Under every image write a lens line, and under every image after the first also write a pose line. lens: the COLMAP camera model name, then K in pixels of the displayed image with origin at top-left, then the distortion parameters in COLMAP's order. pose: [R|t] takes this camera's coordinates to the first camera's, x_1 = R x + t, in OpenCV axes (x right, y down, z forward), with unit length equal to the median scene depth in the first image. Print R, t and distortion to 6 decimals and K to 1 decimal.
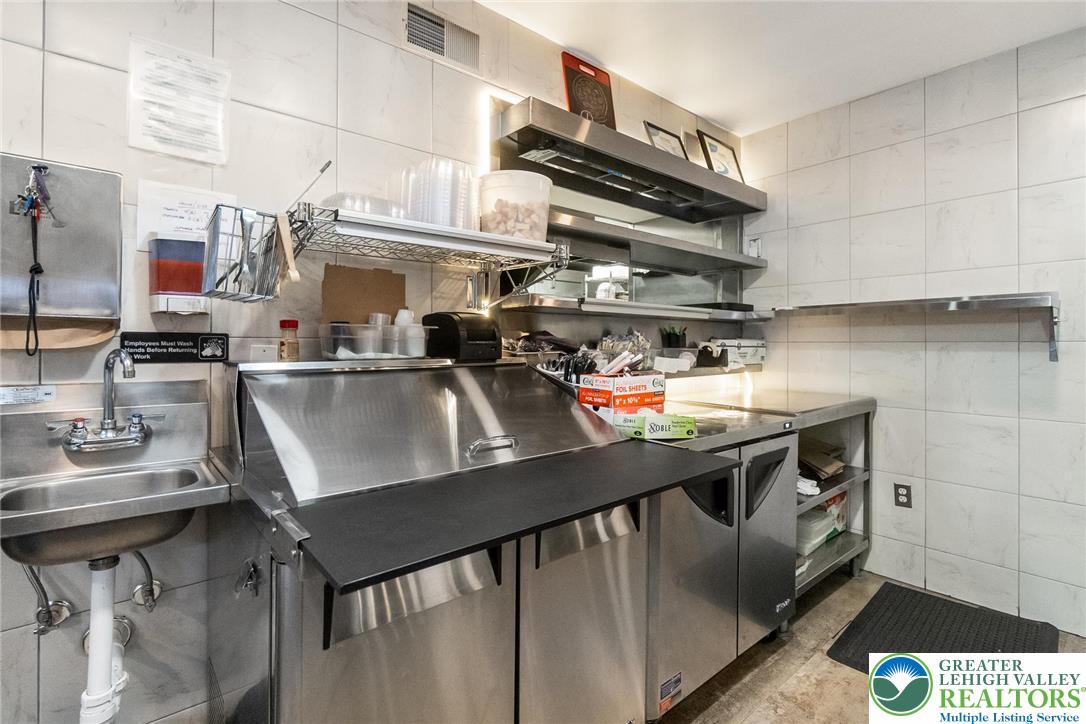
lens RADIAL K [[477.6, 0, 545.2], [0, 477.6, 338.6], [0, 0, 1]] dist [-0.007501, 0.001259]
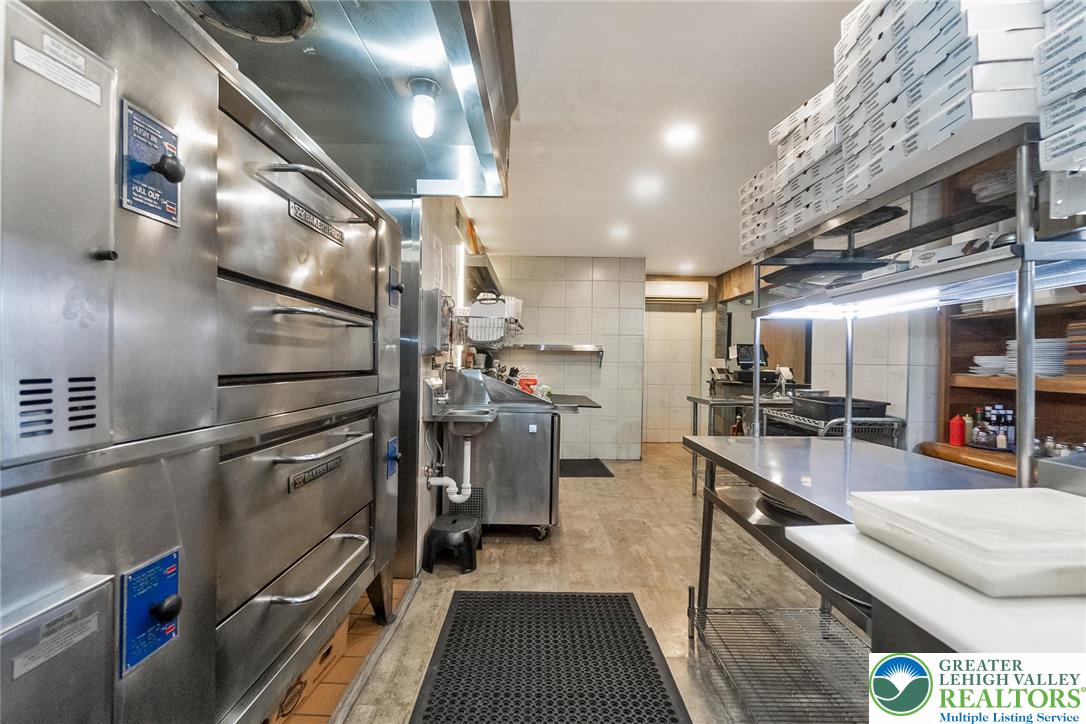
lens RADIAL K [[477.6, 0, 545.5], [0, 477.6, 362.1], [0, 0, 1]] dist [-0.007501, 0.001259]
pose [[0.615116, 0.005565, 0.788417, -1.464169], [-0.013016, 0.999910, 0.003097, 0.001029], [-0.788329, -0.012167, 0.615133, -0.560328]]
